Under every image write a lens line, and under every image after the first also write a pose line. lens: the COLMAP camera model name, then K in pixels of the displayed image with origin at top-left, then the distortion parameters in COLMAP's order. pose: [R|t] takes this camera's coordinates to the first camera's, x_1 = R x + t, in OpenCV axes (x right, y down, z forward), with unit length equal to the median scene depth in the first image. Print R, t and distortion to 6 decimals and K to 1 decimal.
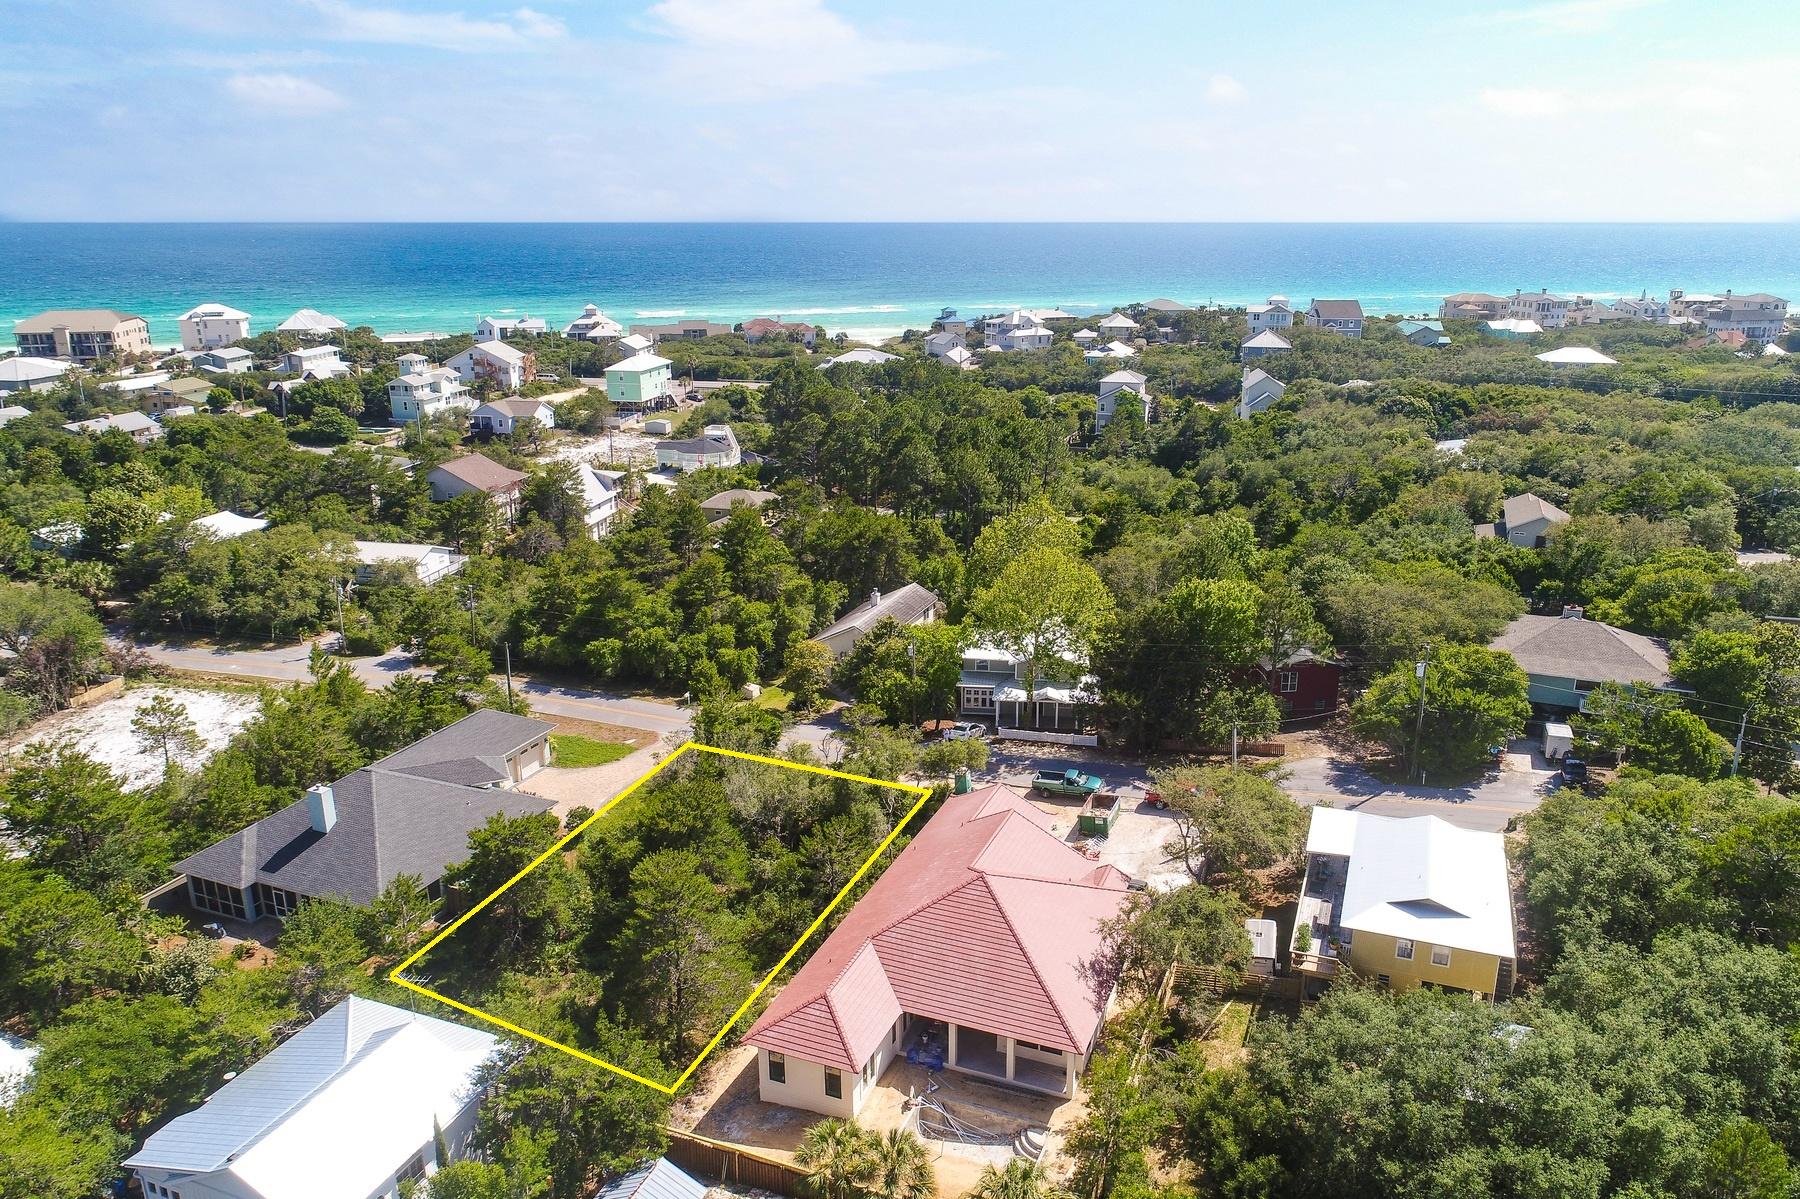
lens RADIAL K [[1222.2, 0, 956.4], [0, 1222.2, 600.1], [0, 0, 1]] dist [0.003016, -0.005548]
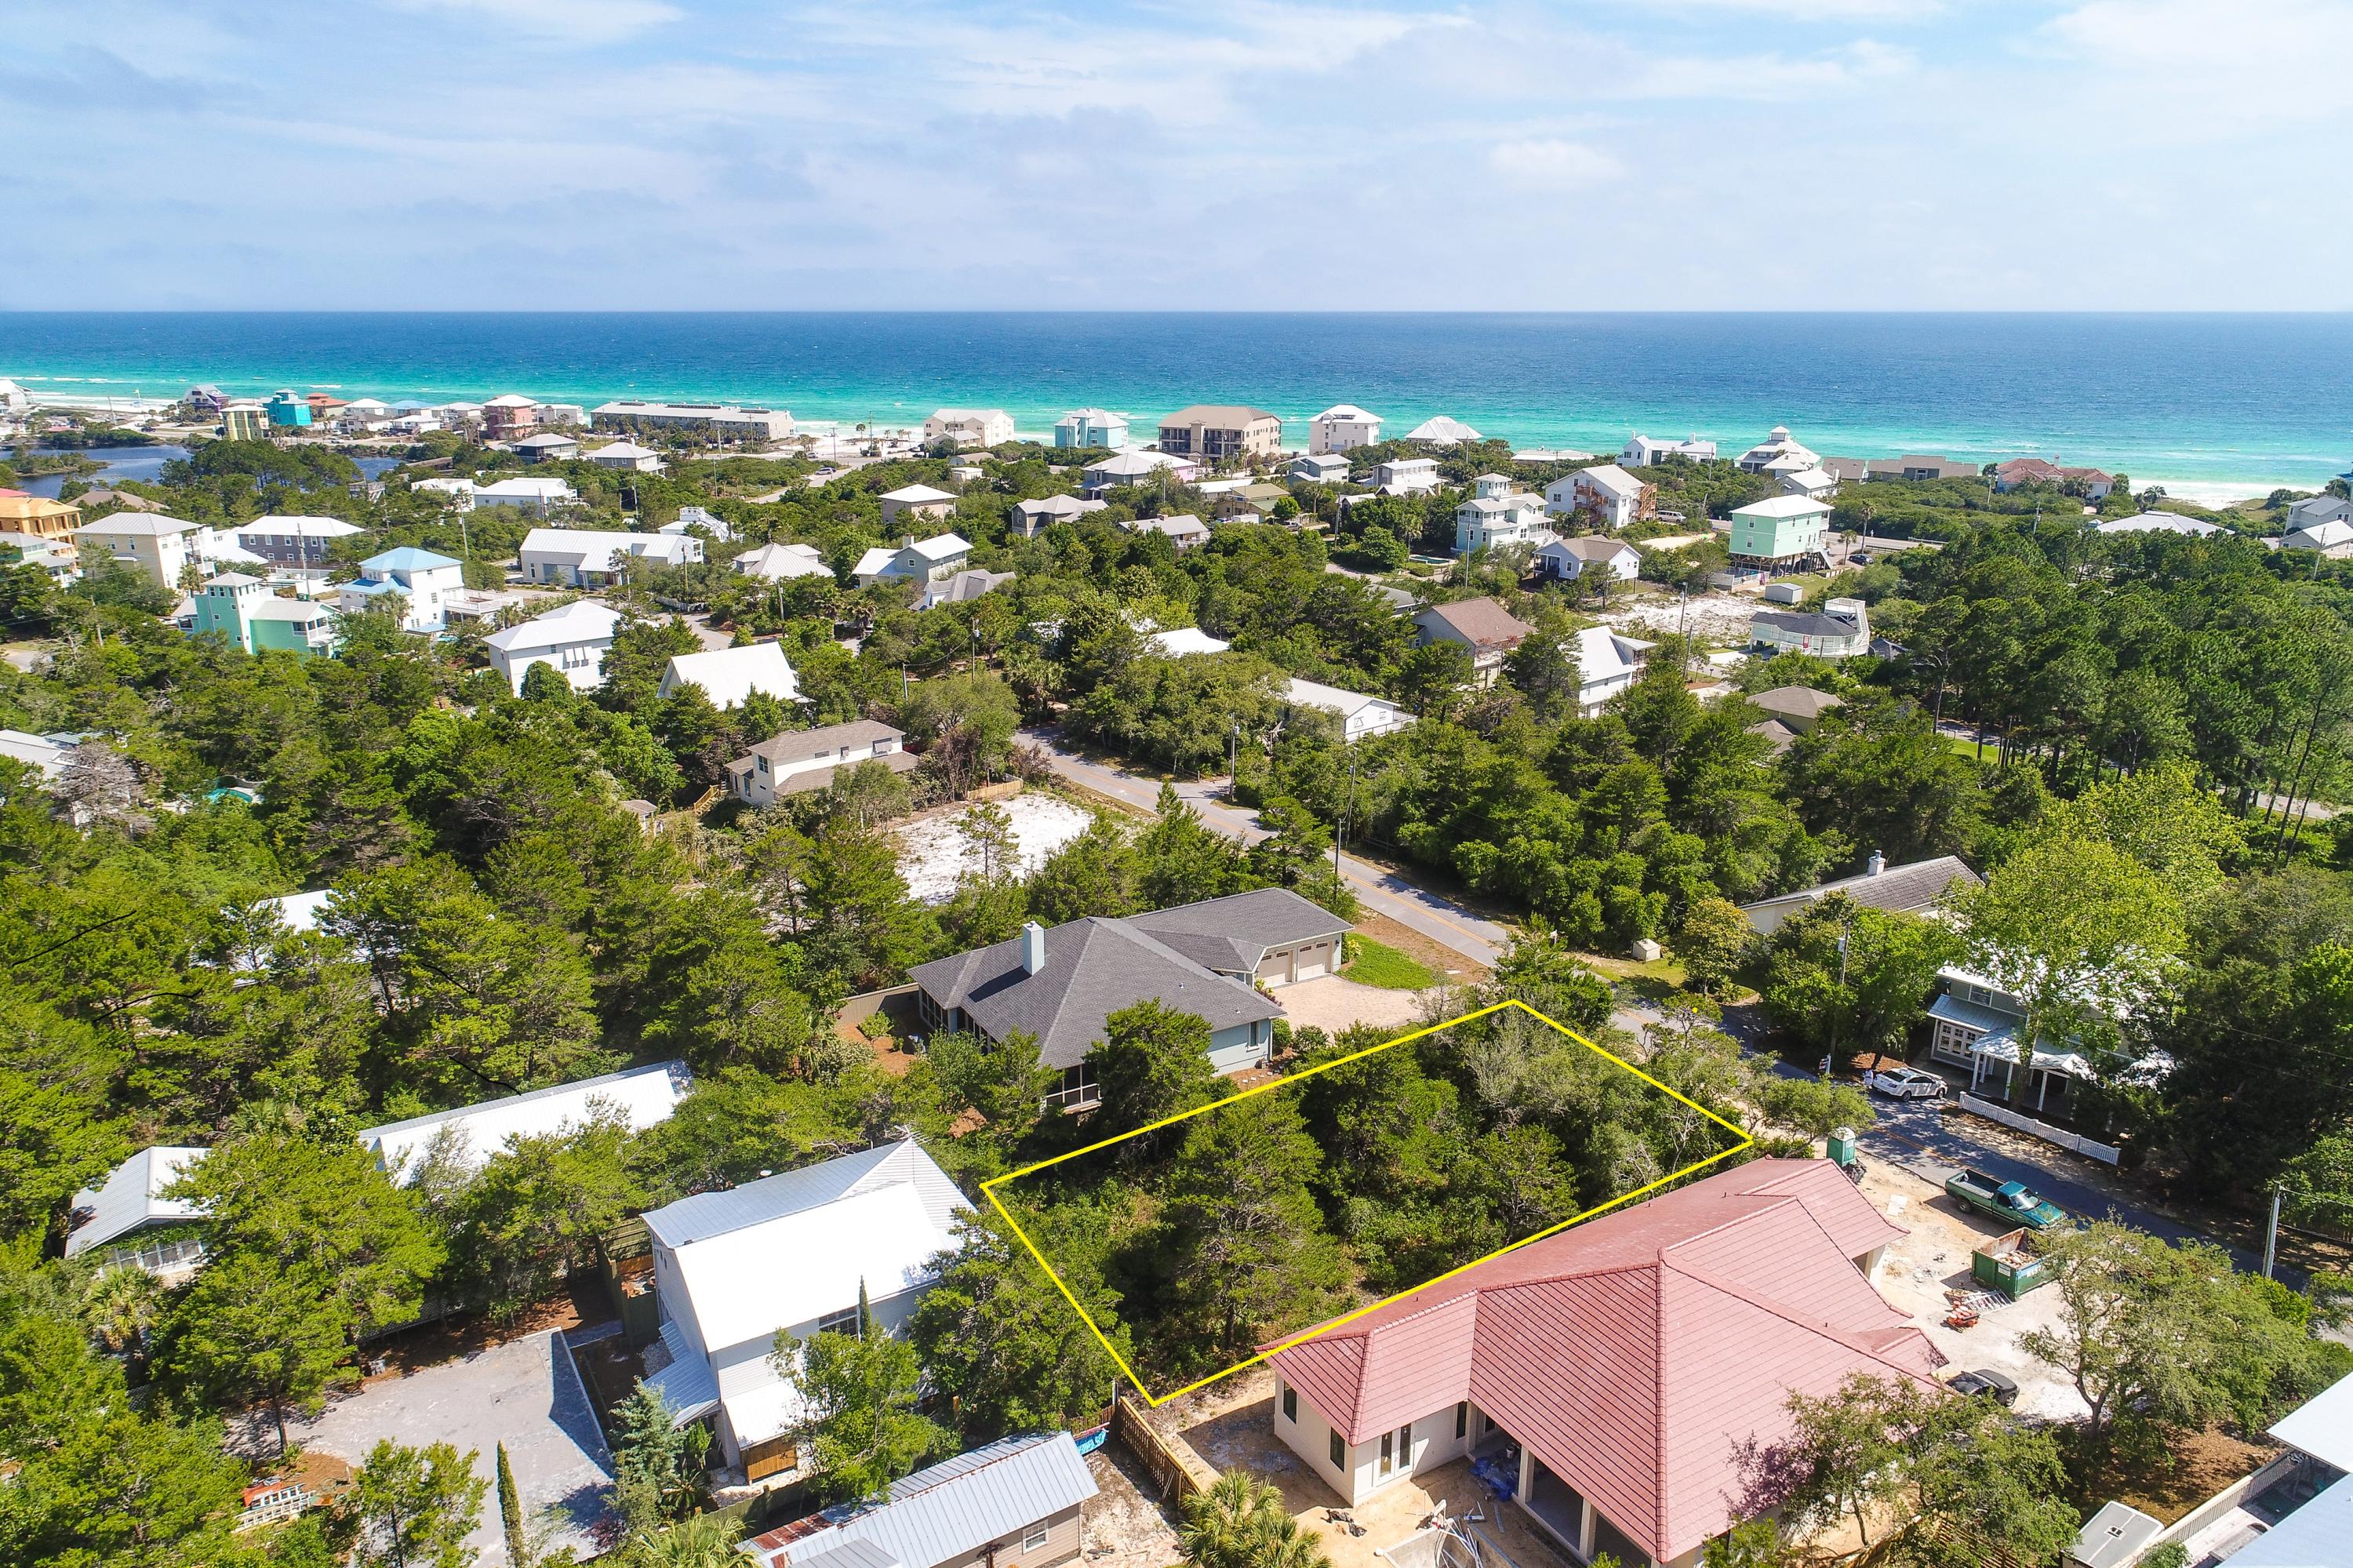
lens RADIAL K [[1597.7, 0, 1250.2], [0, 1597.7, 784.8], [0, 0, 1]] dist [0.003016, -0.005548]
pose [[0.796489, 0.177879, -0.577897, 0.174685], [-0.186966, 0.981363, 0.044381, -0.021130], [0.575021, 0.072698, 0.814902, 0.063227]]
